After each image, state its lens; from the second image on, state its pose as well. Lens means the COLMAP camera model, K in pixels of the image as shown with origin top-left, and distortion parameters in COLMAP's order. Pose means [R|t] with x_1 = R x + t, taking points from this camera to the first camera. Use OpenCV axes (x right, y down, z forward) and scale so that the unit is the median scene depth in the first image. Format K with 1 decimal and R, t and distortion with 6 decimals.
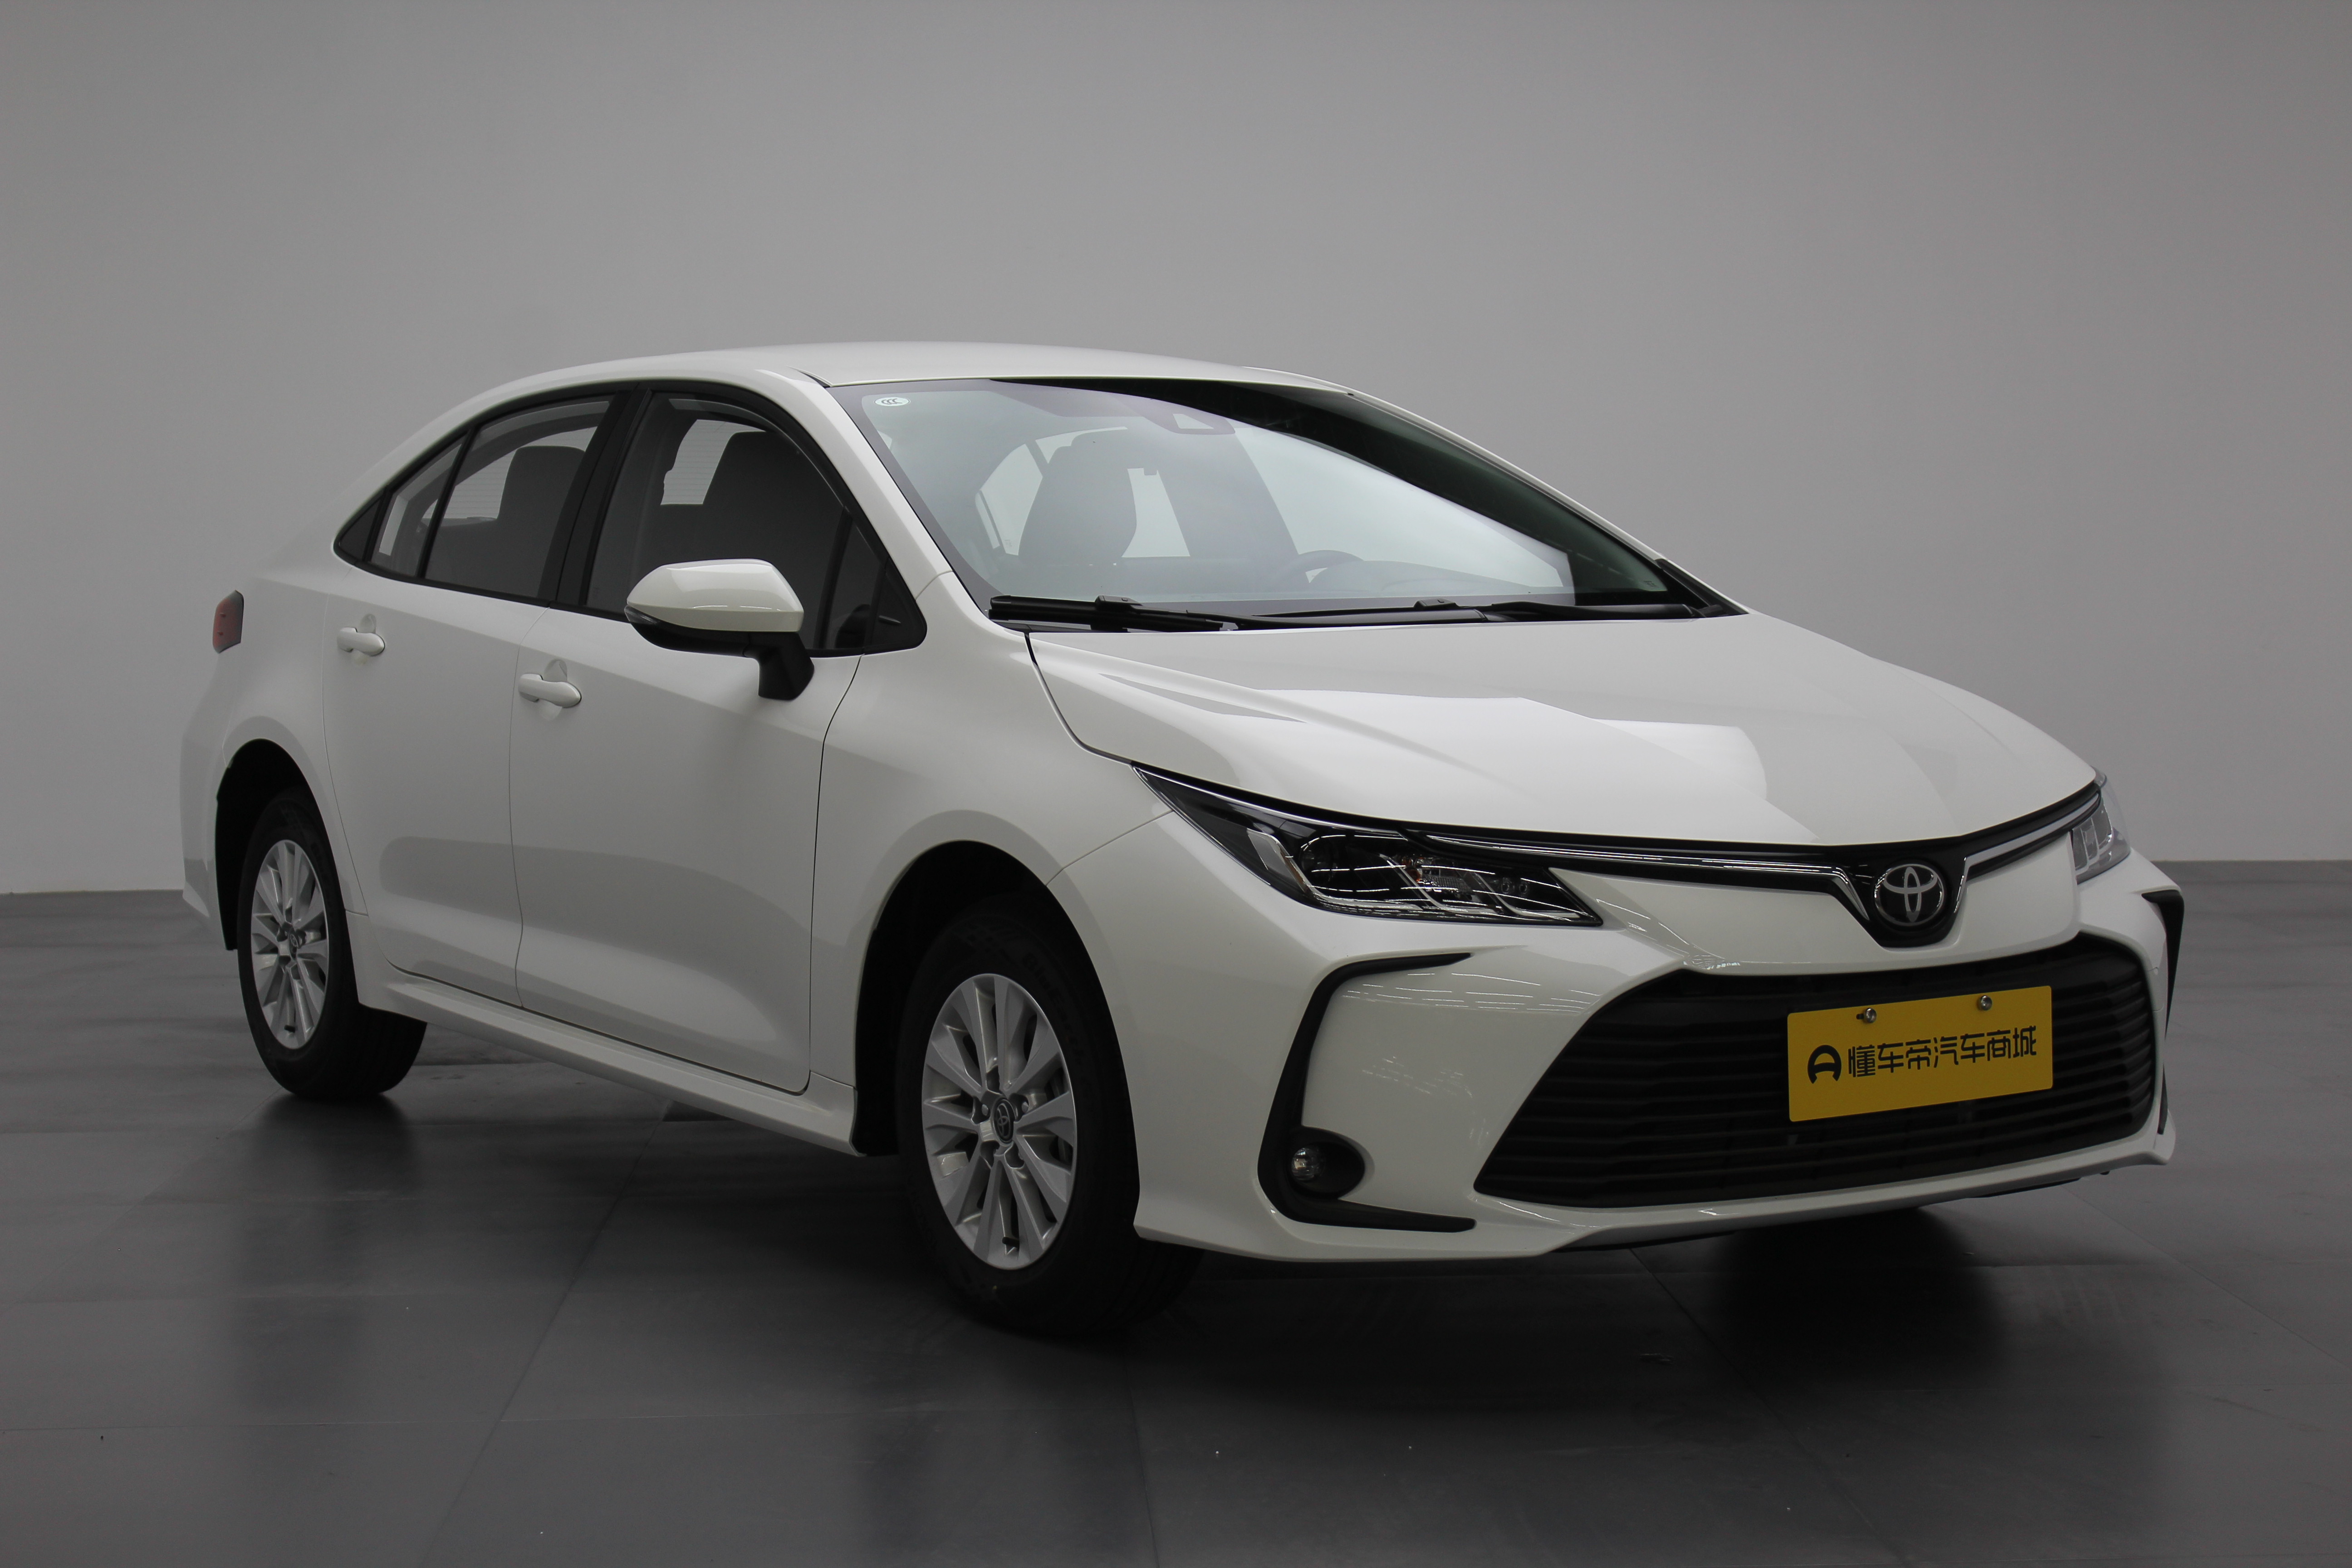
lens RADIAL K [[4170.4, 0, 1176.0], [0, 4170.4, 784.0], [0, 0, 1]] dist [-0.206717, 0.083554]
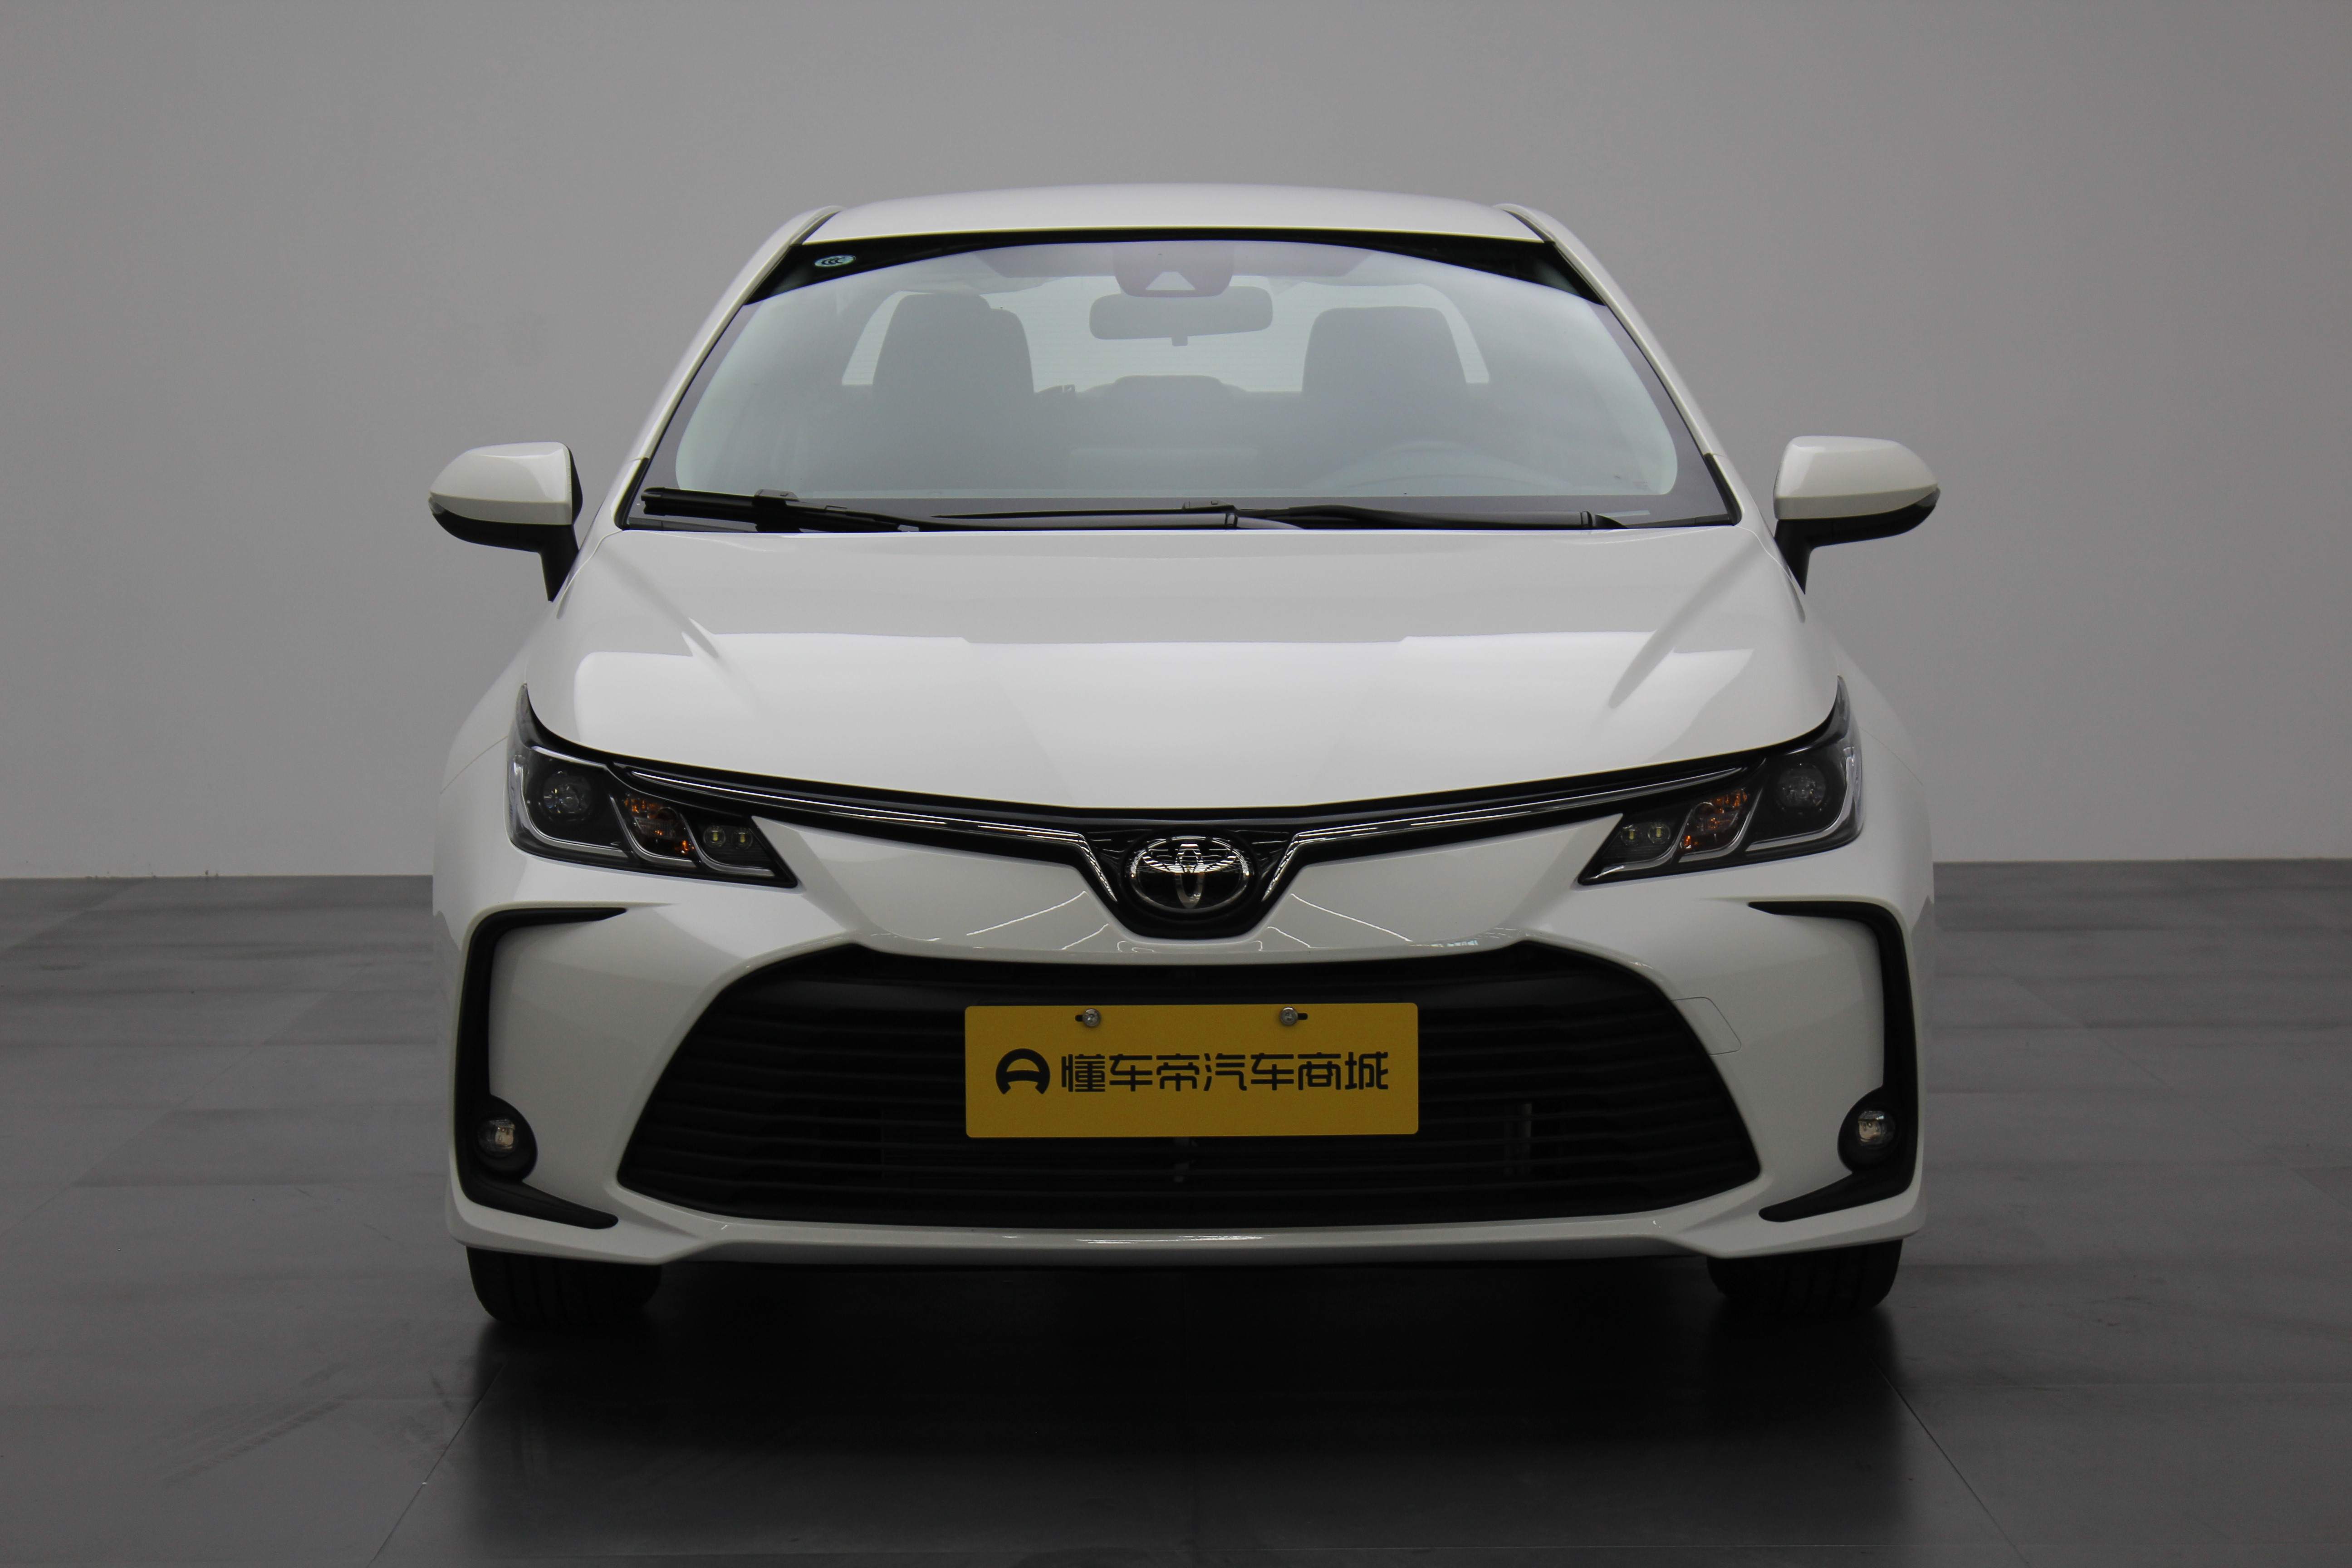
lens RADIAL K [[5191.2, 0, 1176.0], [0, 5191.2, 784.0], [0, 0, 1]] dist [-0.001356, 0.021275]
pose [[0.837076, 0.046175, -0.545134, 0.725517], [-0.038620, 0.998933, 0.025311, -0.016254], [0.545721, -0.000134, 0.837967, 0.152712]]
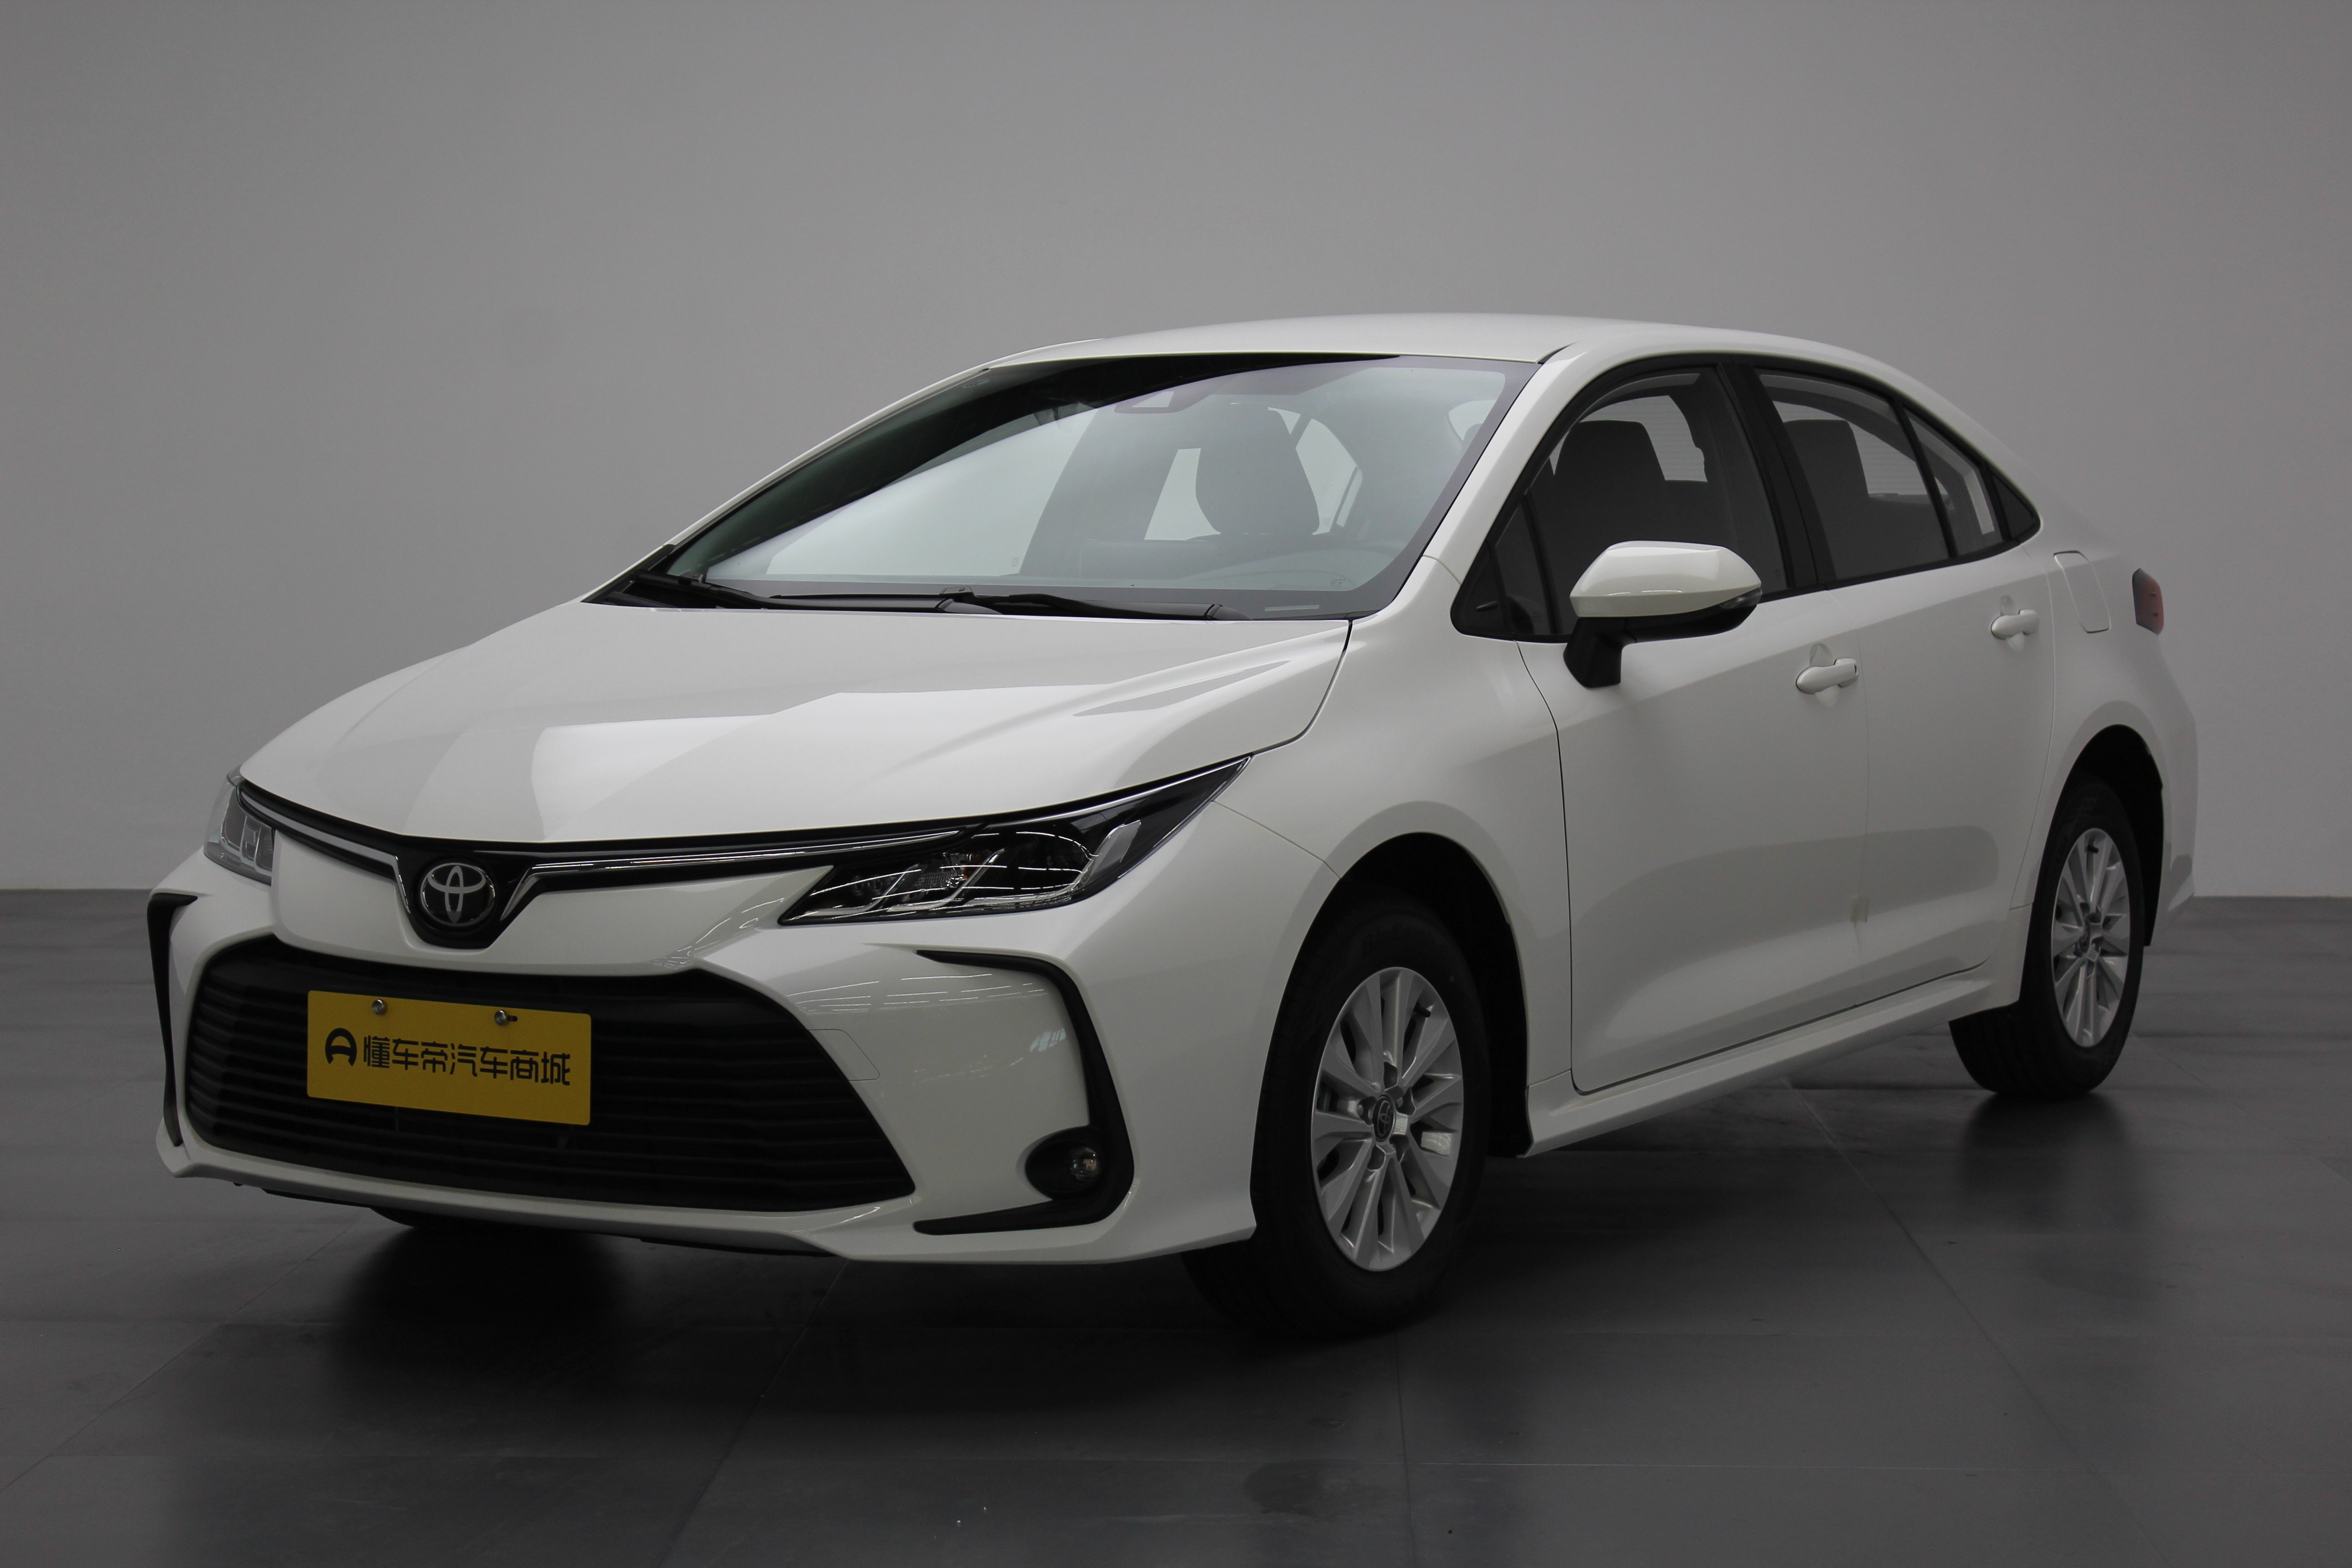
lens RADIAL K [[4337.5, 0, 1176.0], [0, 4337.5, 784.0], [0, 0, 1]] dist [-0.043360, -0.188583]
pose [[0.411778, 0.074003, -0.908275, 1.171955], [-0.066178, 0.996494, 0.051188, -0.062630], [0.908878, 0.039030, 0.415231, 0.730495]]
